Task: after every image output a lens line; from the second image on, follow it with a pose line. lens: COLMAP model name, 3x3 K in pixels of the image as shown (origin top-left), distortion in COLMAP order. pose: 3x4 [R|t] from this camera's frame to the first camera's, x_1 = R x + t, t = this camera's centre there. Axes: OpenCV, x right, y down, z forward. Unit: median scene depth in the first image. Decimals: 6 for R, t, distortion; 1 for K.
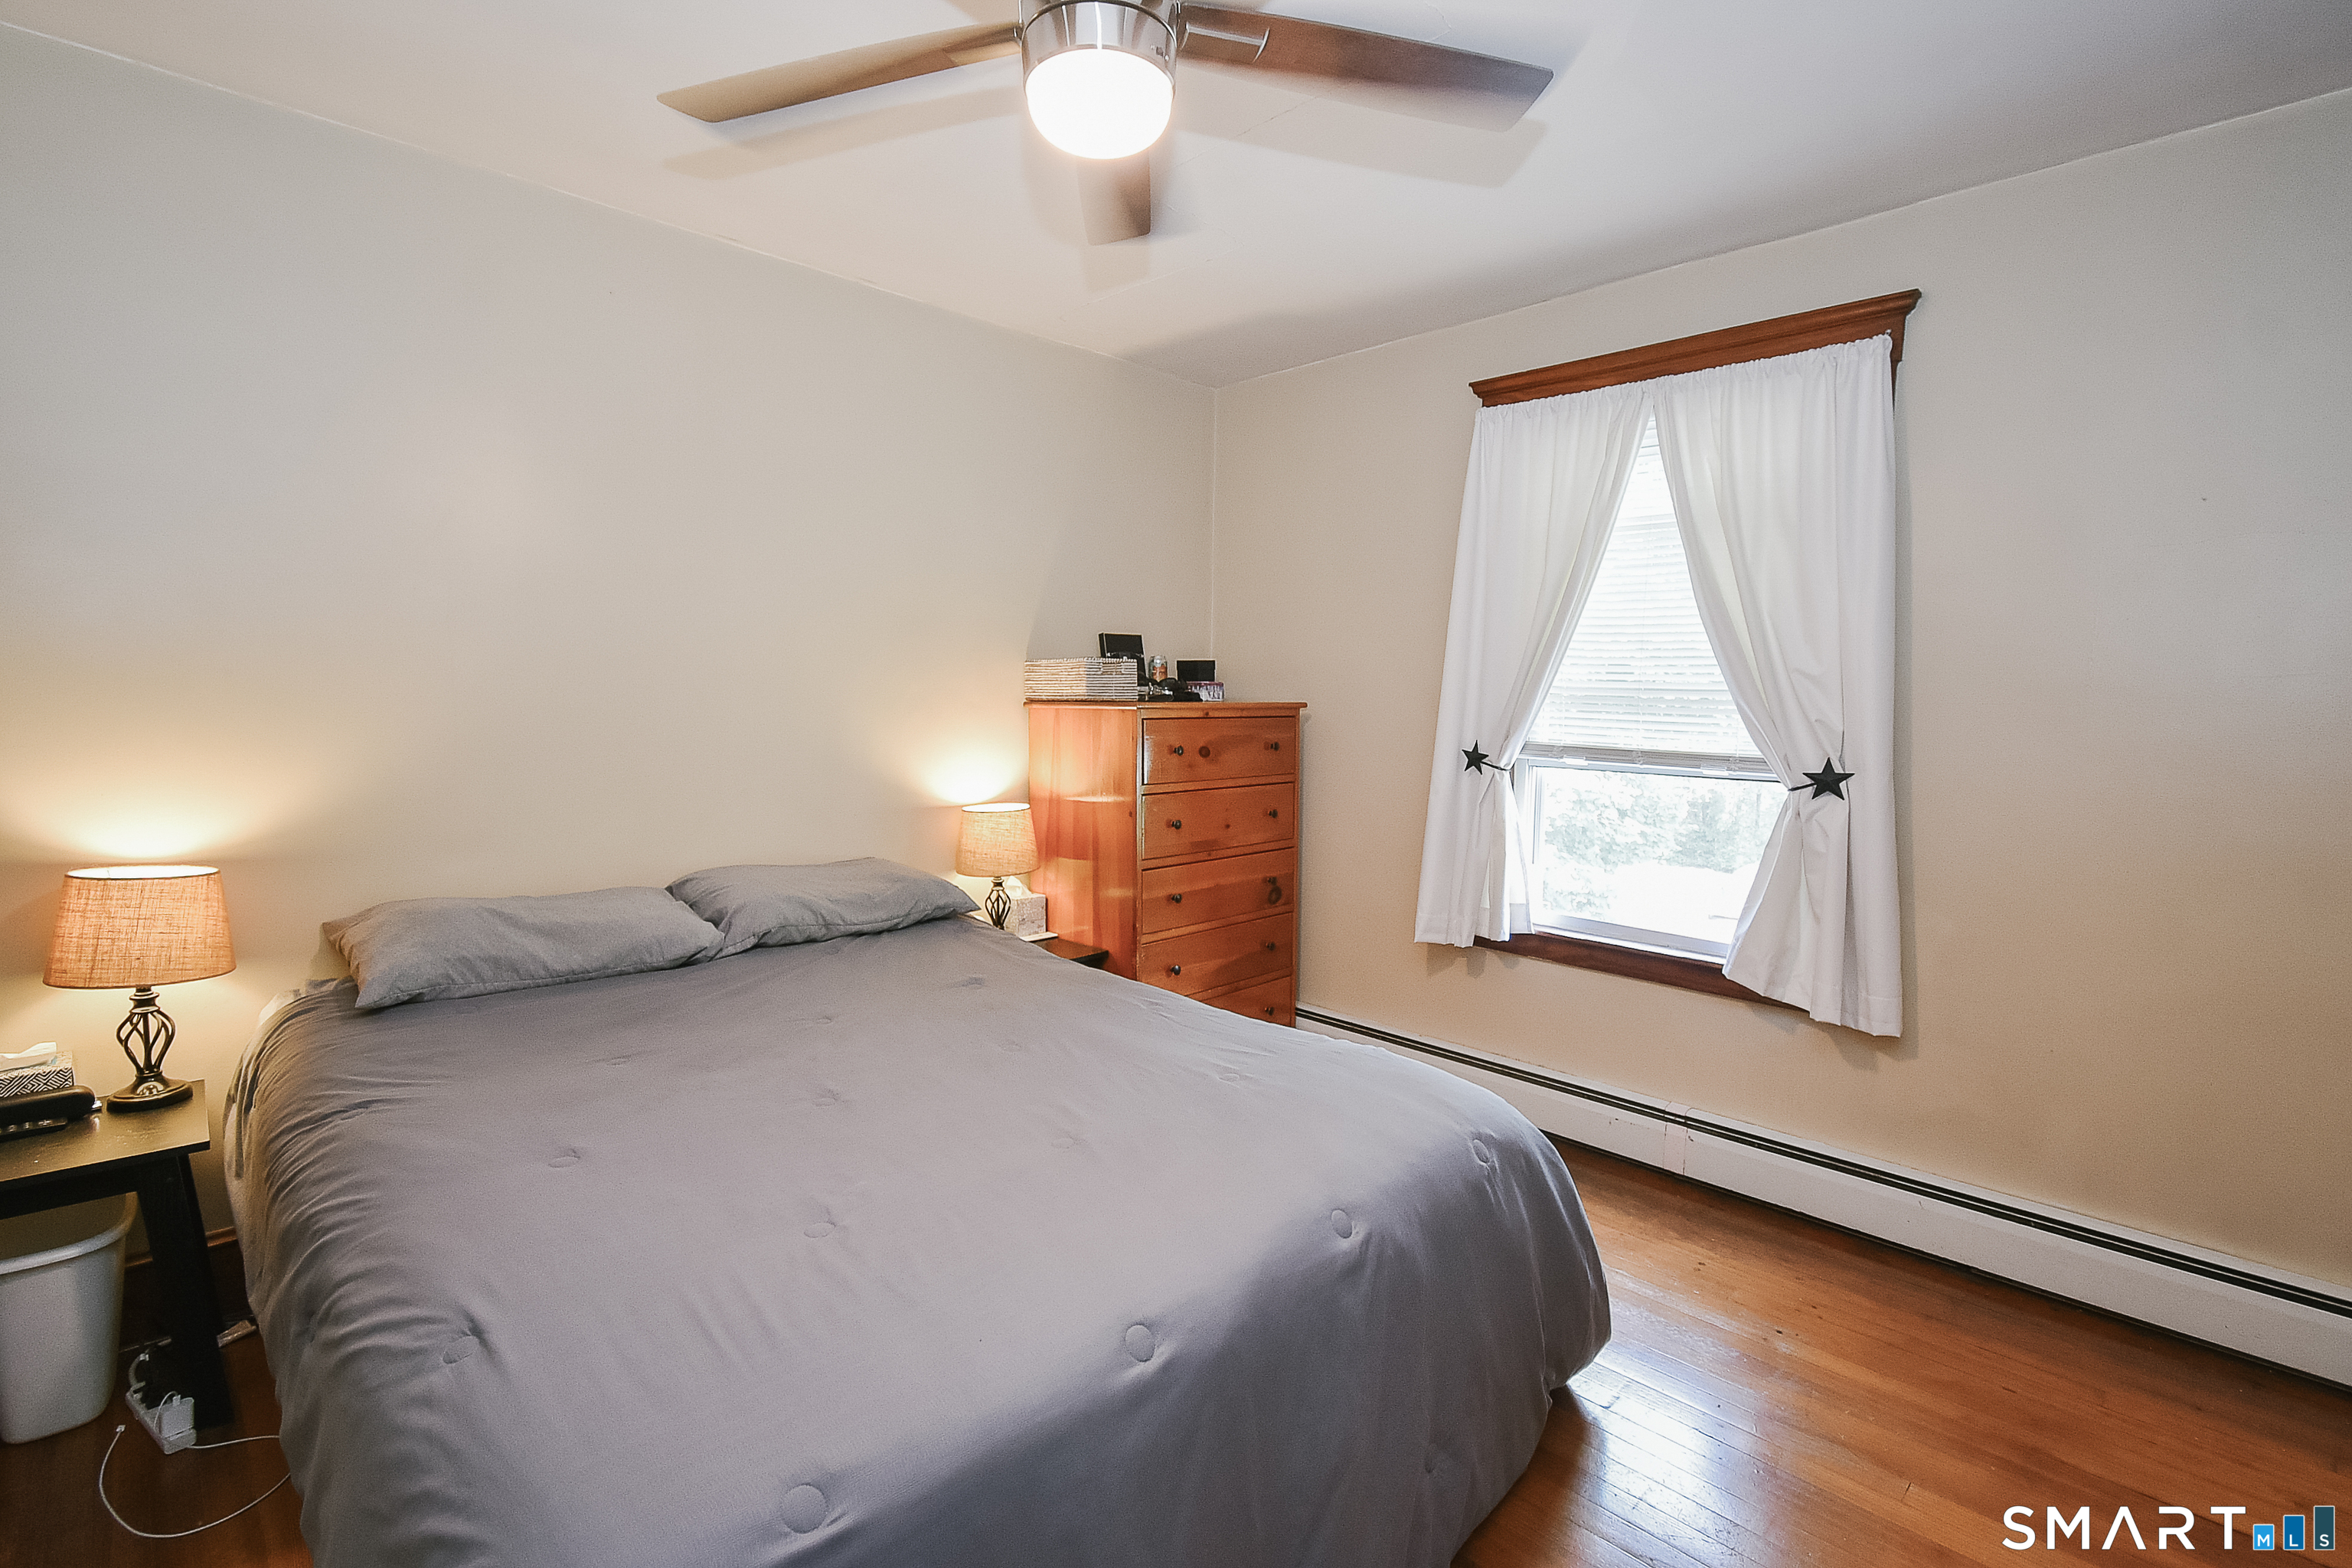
lens RADIAL K [[1057.9, 0, 1165.3], [0, 1057.9, 786.3], [0, 0, 1]] dist [0.003690, -0.001295]
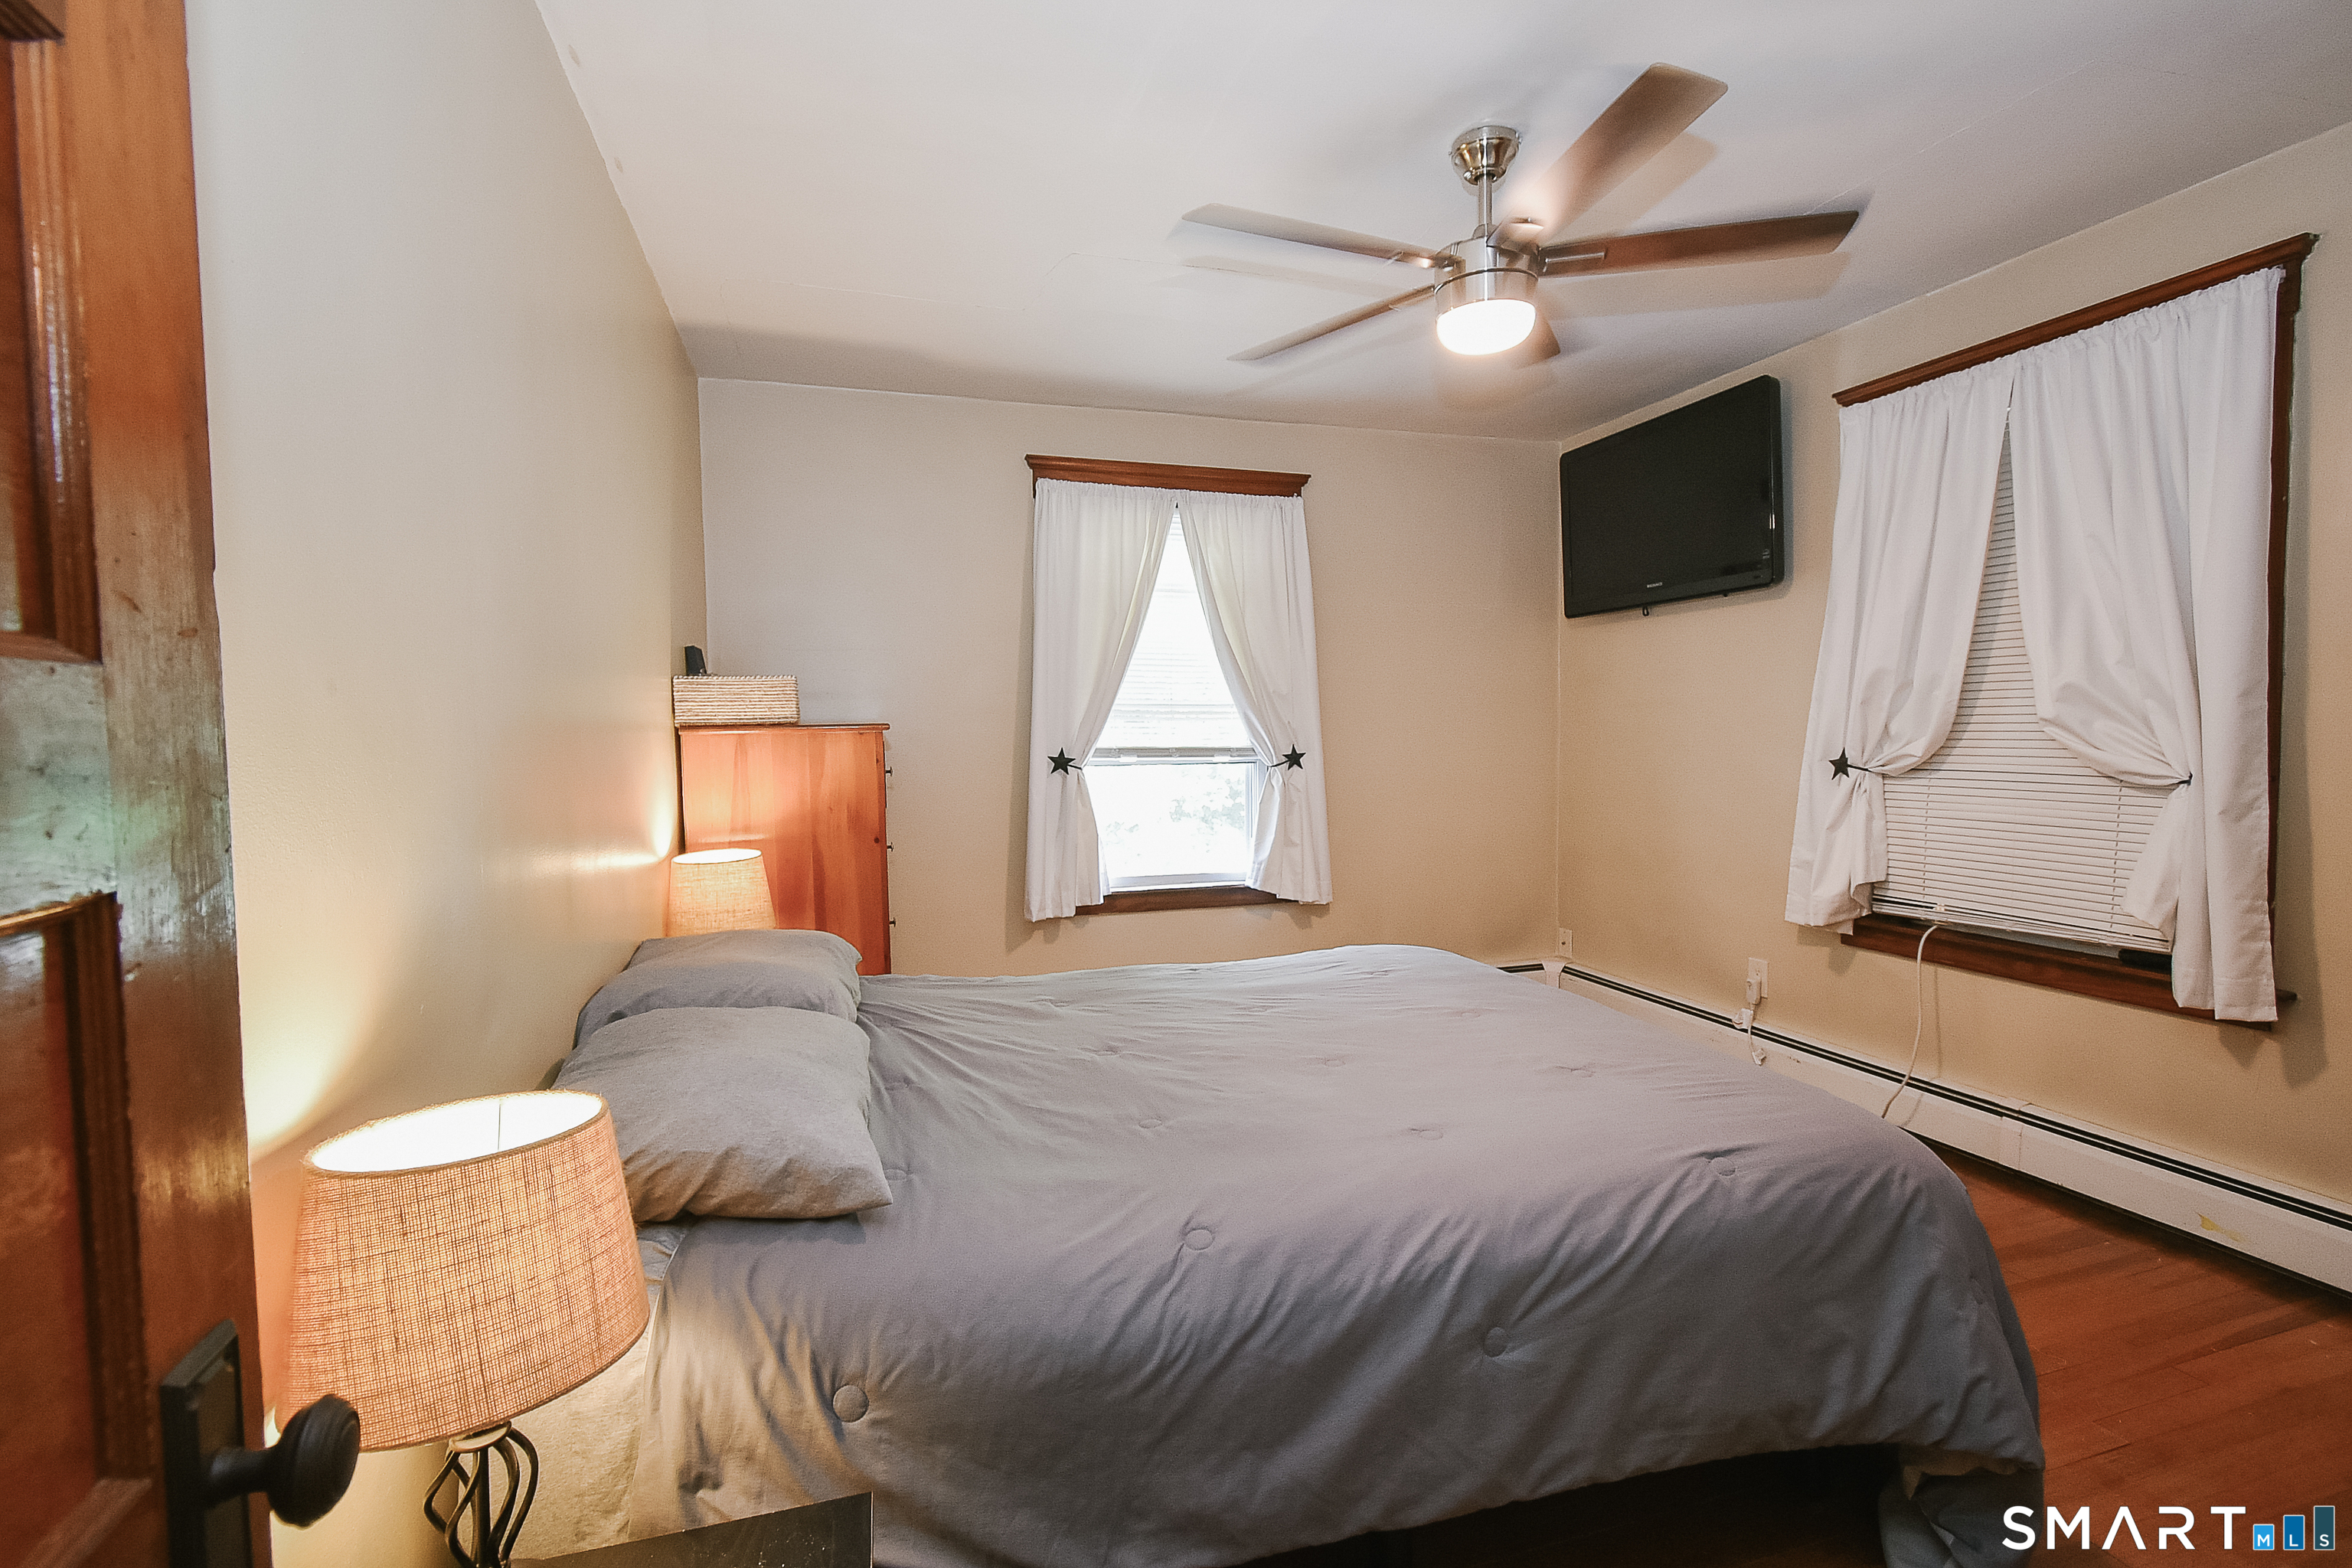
lens RADIAL K [[1057.9, 0, 1164.9], [0, 1057.9, 782.5], [0, 0, 1]] dist [0.003690, -0.001295]
pose [[0.470234, -0.073280, 0.879494, -0.782297], [0.094986, 0.994960, 0.032115, -0.033790], [-0.877415, 0.068438, 0.474825, 0.332930]]
